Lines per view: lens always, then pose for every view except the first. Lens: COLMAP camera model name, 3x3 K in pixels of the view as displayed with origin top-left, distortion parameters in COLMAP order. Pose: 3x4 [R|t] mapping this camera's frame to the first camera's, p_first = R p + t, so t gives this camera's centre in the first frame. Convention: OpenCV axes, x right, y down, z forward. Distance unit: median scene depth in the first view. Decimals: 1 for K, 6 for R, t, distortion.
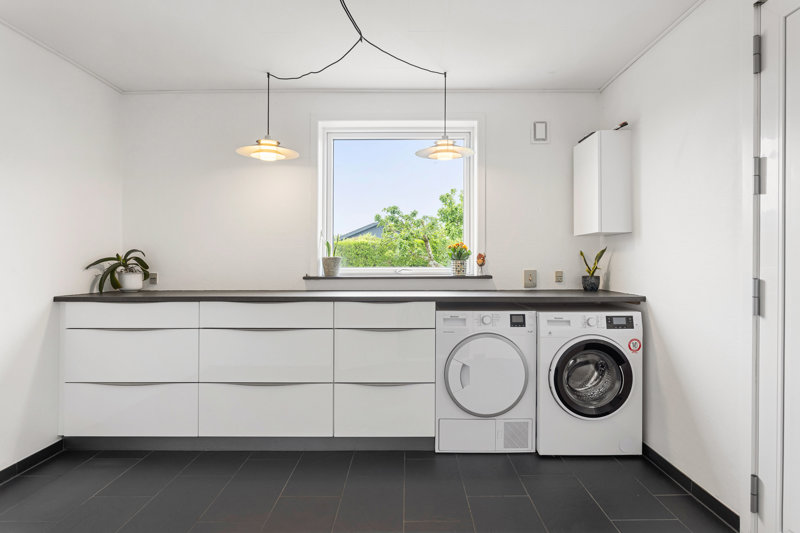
lens RADIAL K [[474.2, 0, 398.7], [0, 474.2, 270.9], [0, 0, 1]] dist [-0.004939, 0.002134]
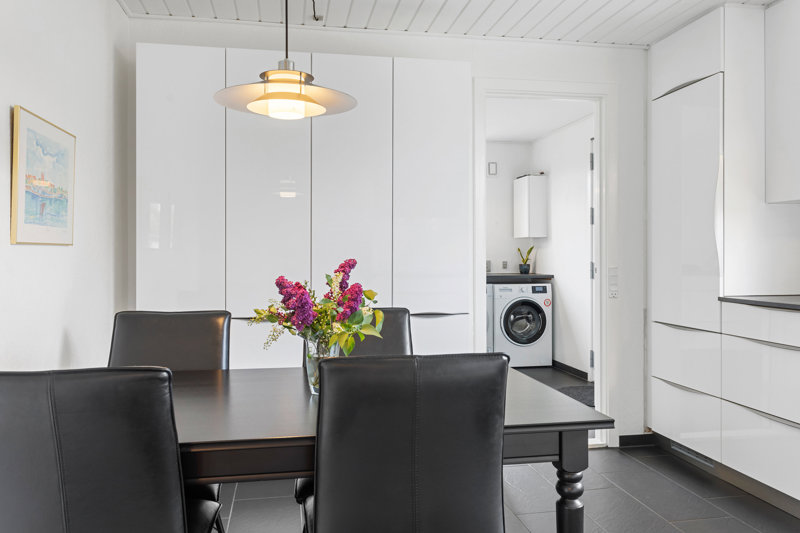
lens RADIAL K [[654.1, 0, 400.9], [0, 654.1, 262.9], [0, 0, 1]] dist [0.014931, 0.003576]
pose [[0.984065, -0.002869, 0.177784, -0.456698], [0.004550, 0.999949, -0.009048, 0.029455], [-0.177748, 0.009713, 0.984028, -1.265379]]
